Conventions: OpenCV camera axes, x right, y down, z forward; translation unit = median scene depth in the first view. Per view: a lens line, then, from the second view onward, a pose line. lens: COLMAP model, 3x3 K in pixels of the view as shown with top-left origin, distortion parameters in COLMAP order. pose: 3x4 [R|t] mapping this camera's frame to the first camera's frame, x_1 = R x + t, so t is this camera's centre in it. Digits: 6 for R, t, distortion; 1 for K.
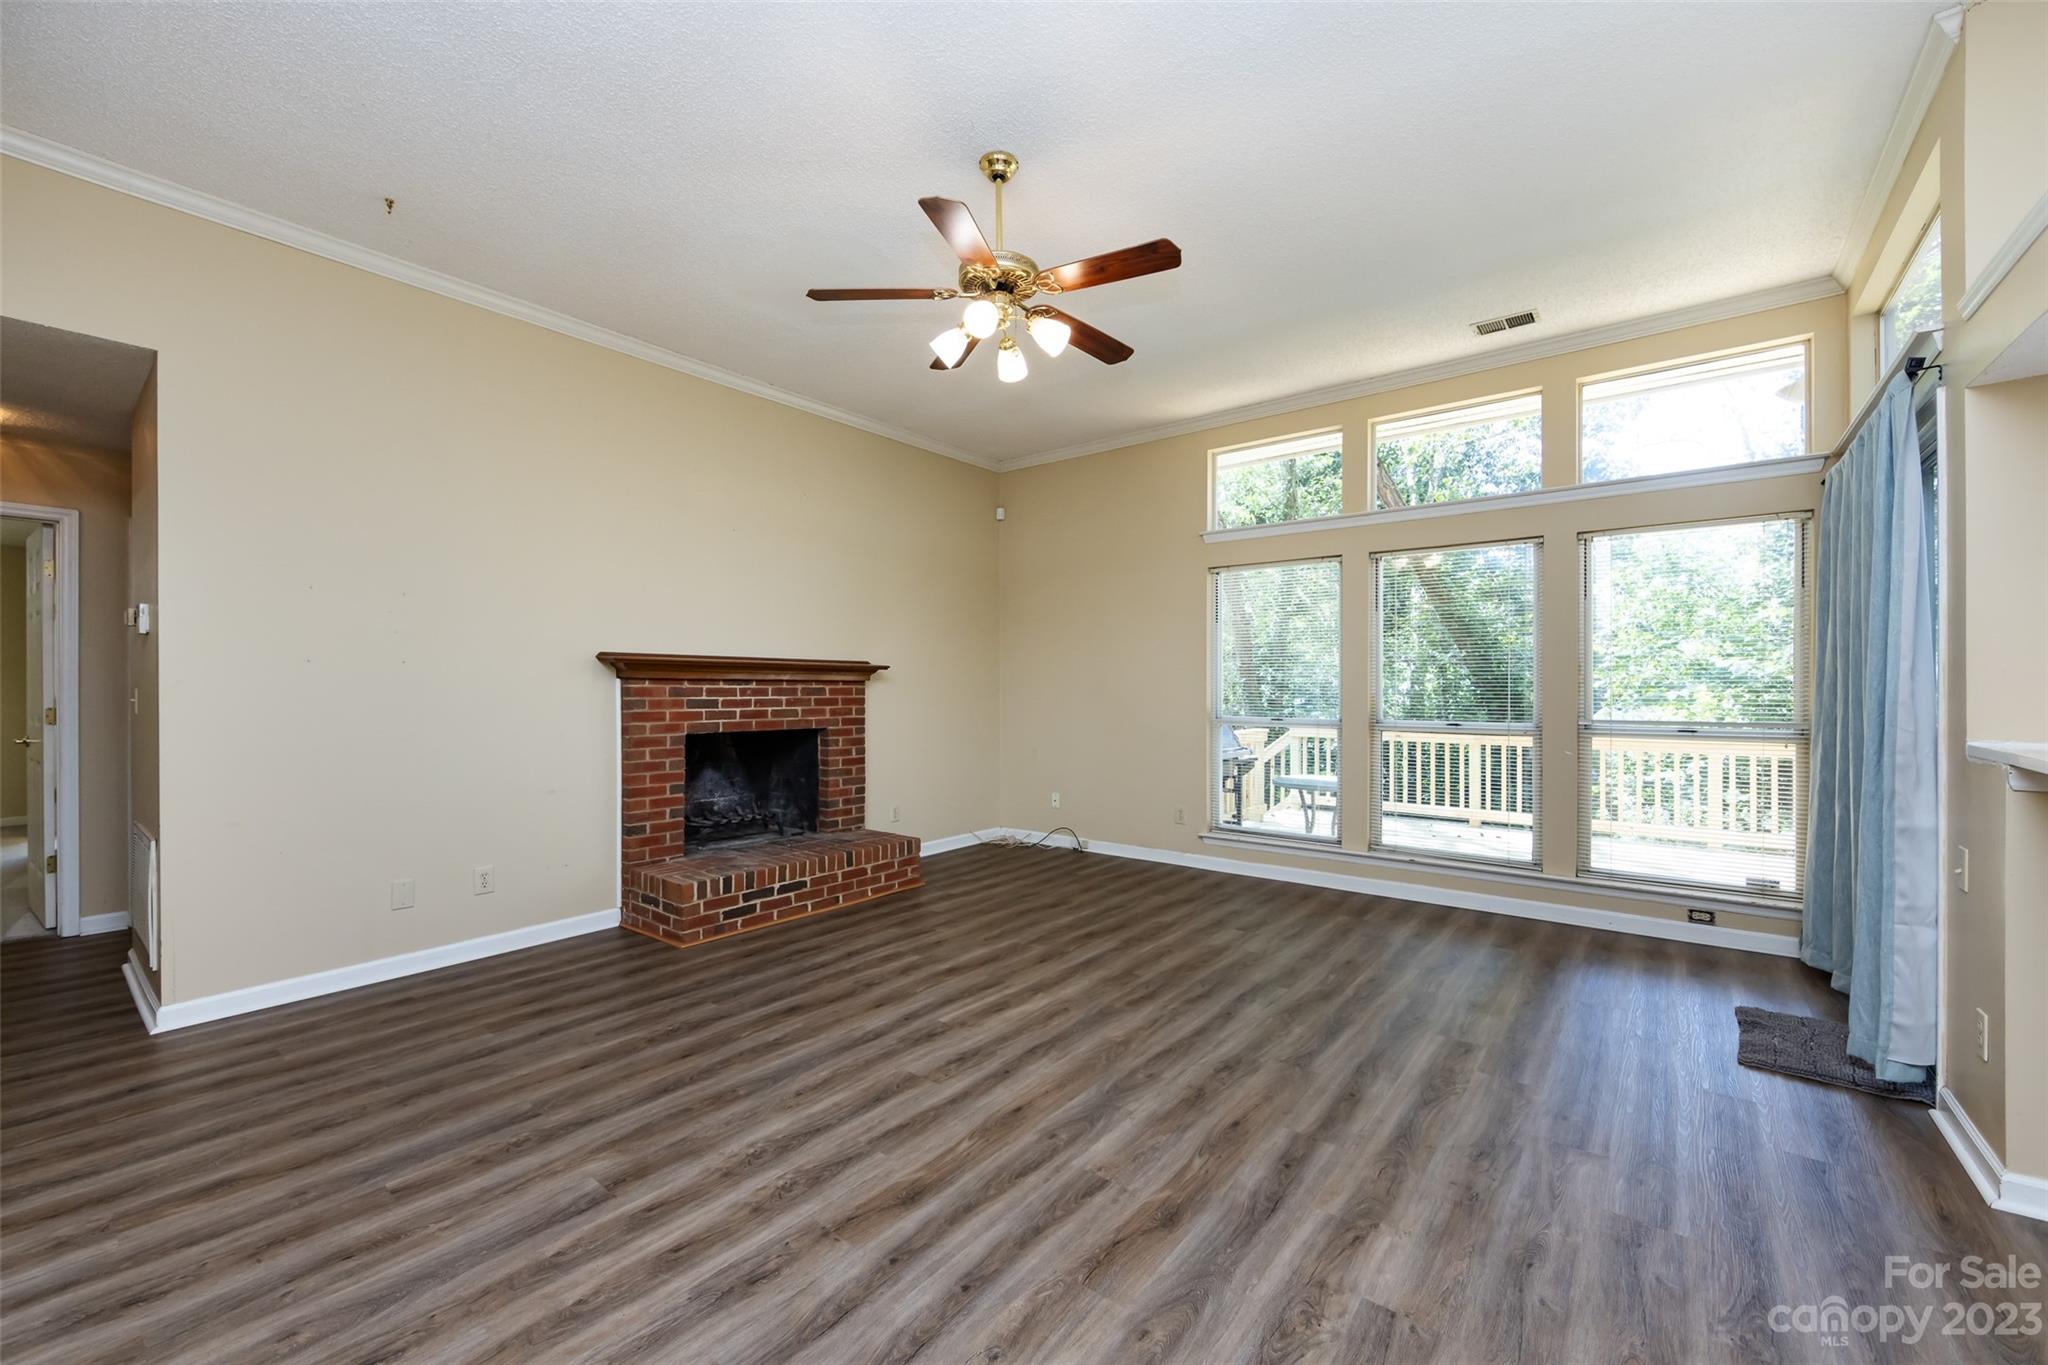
lens RADIAL K [[813.1, 0, 1020.9], [0, 813.1, 679.2], [0, 0, 1]] dist [-0.002807, -0.000444]
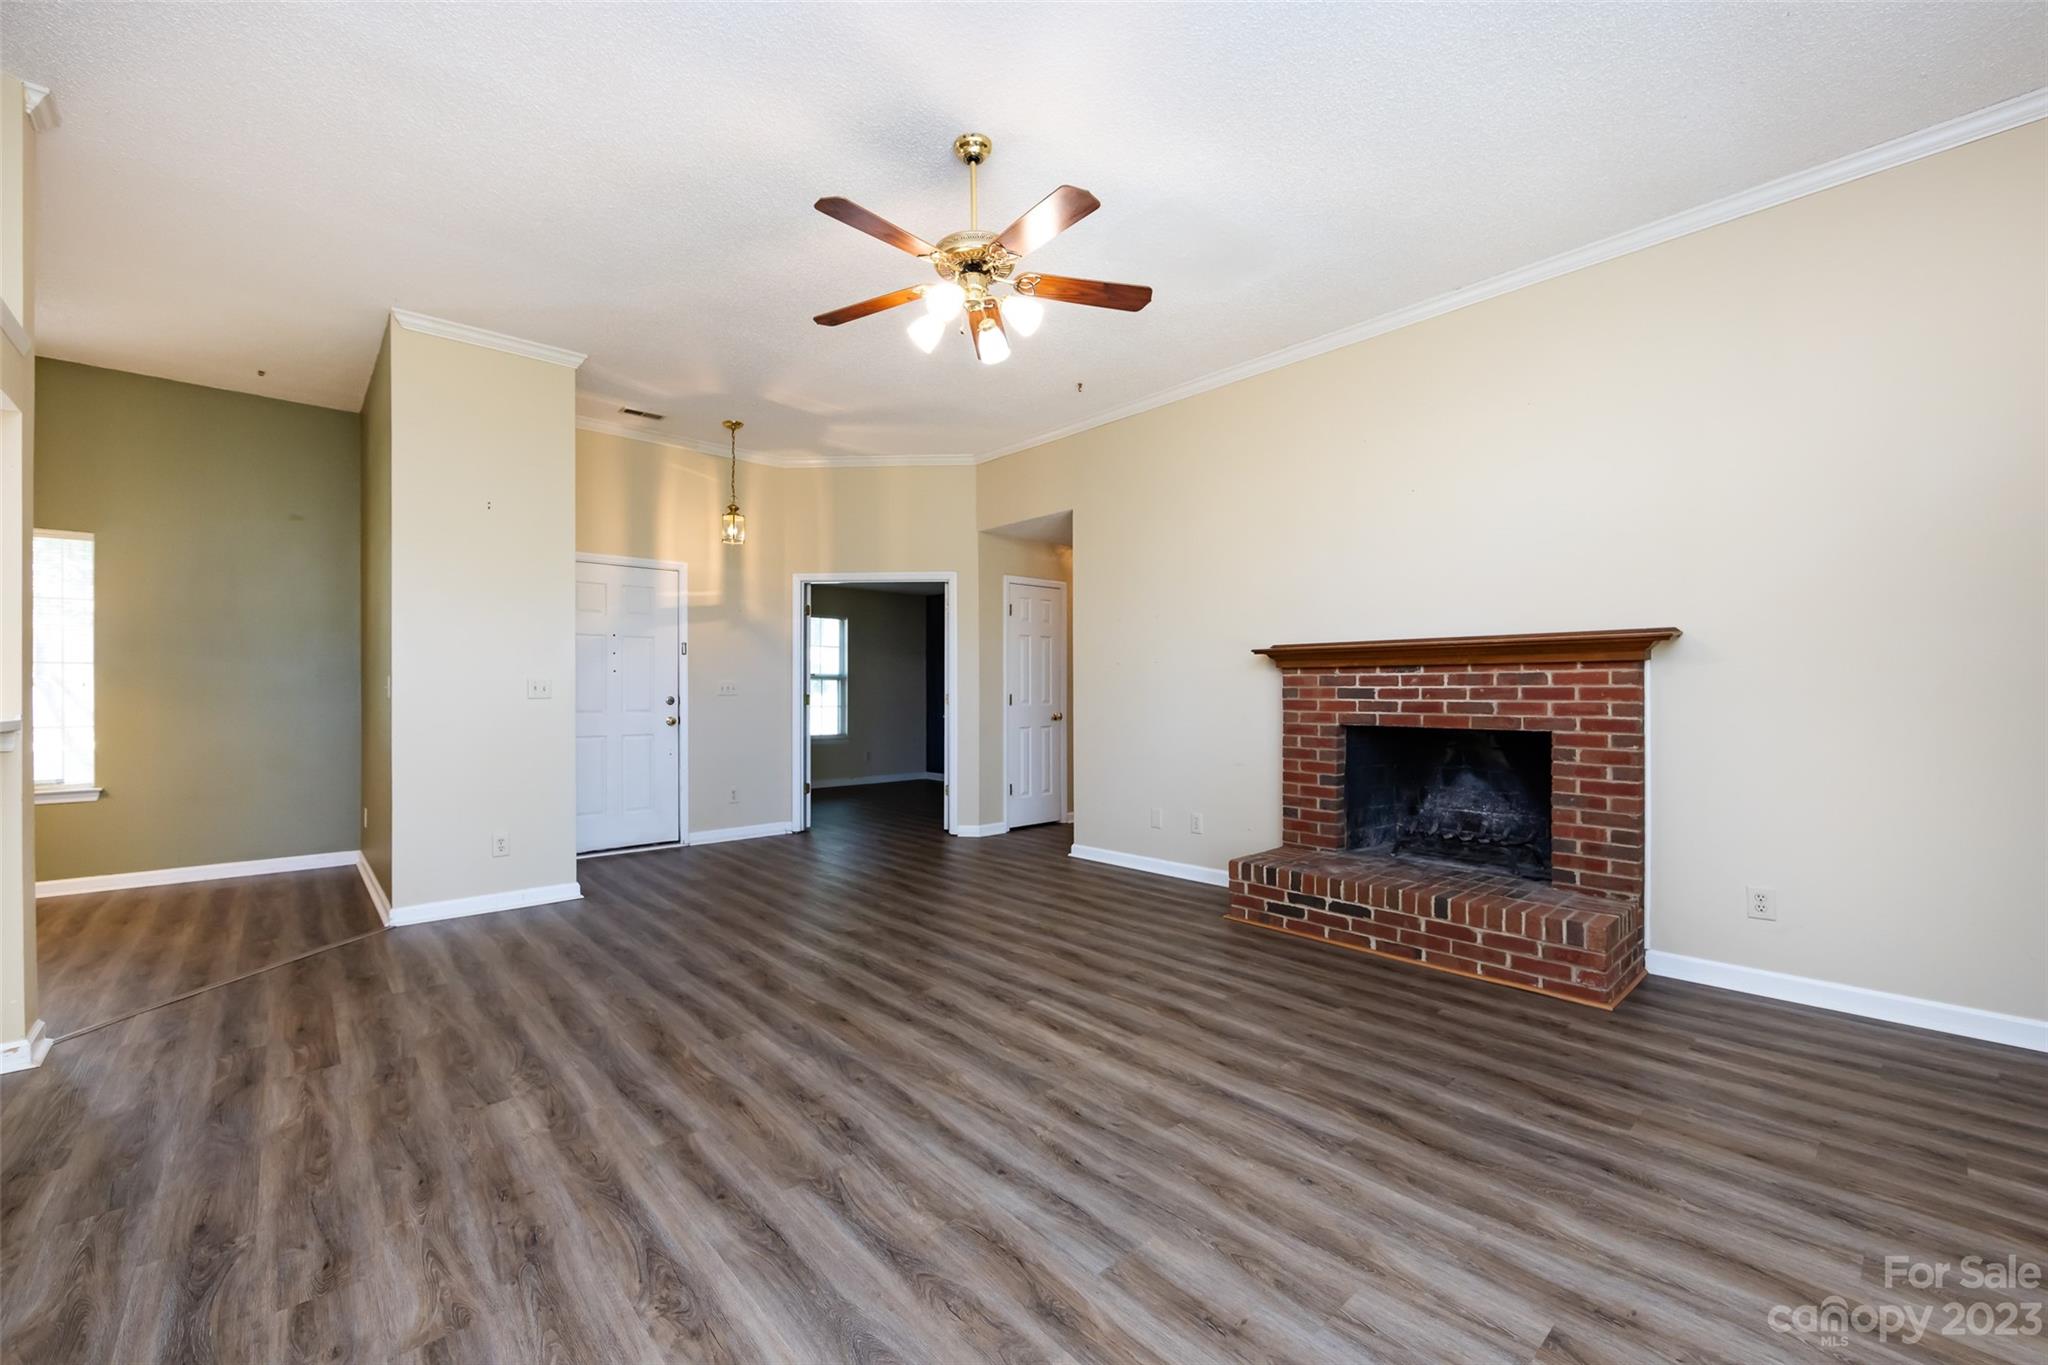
lens RADIAL K [[813.1, 0, 969.5], [0, 813.1, 692.4], [0, 0, 1]] dist [-0.002807, -0.000444]
pose [[-0.197122, 0.000327, -0.980379, 0.744622], [0.010010, 0.999948, -0.001679, 0.032637], [0.980328, -0.010144, -0.197115, 0.932542]]
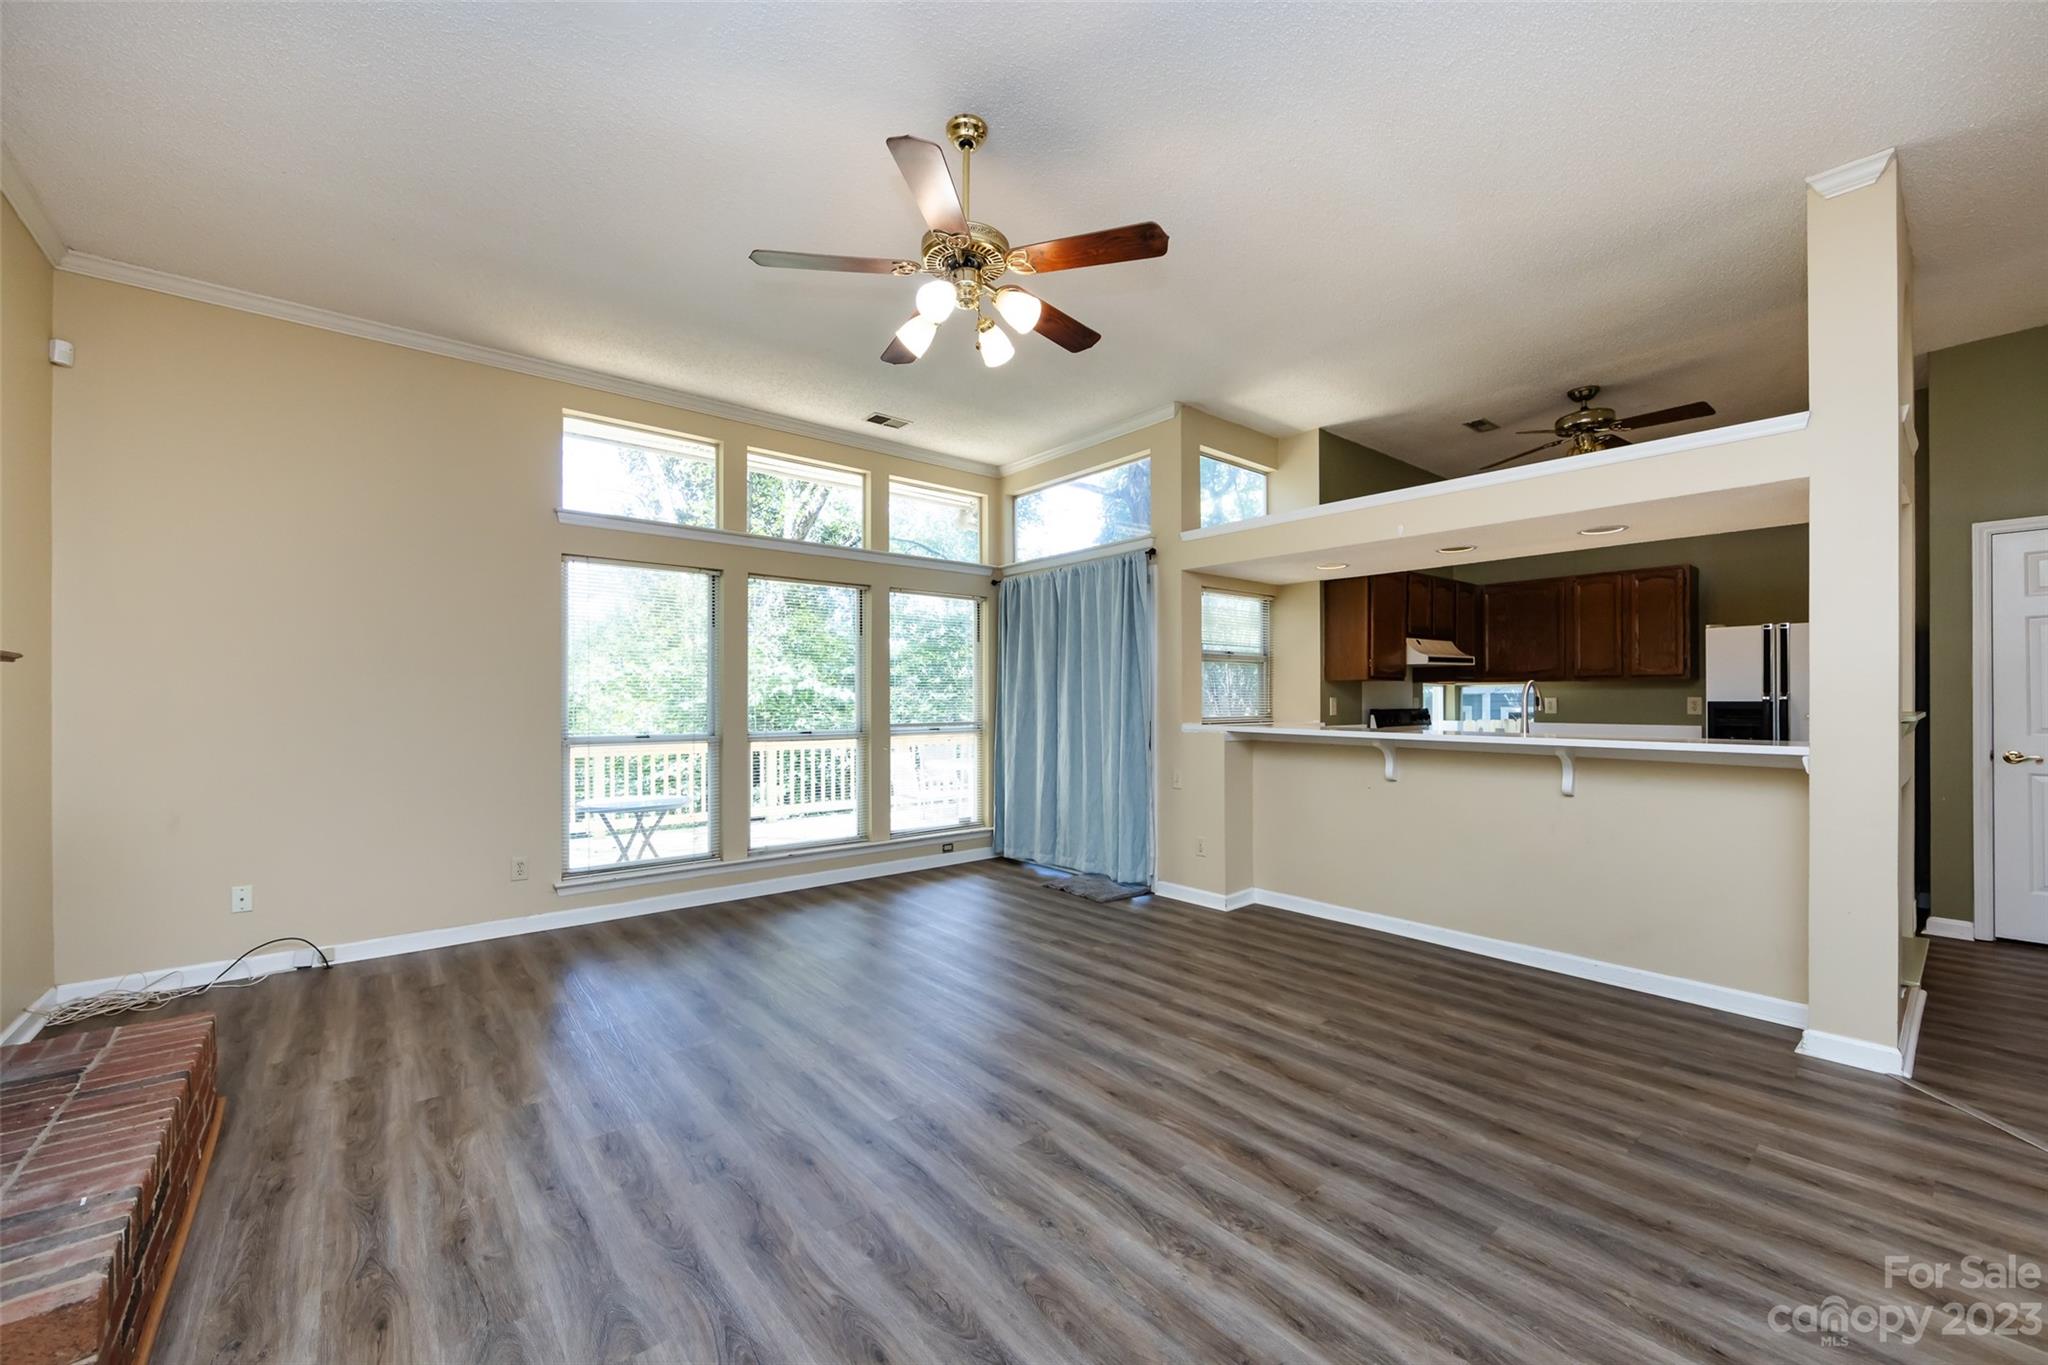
lens RADIAL K [[813.1, 0, 1020.2], [0, 813.1, 701.6], [0, 0, 1]] dist [-0.002807, -0.000444]
pose [[0.193225, -0.002210, 0.981152, -0.709588], [-0.007464, 0.999965, 0.003723, 0.004544], [-0.981126, -0.008043, 0.193202, 0.599934]]
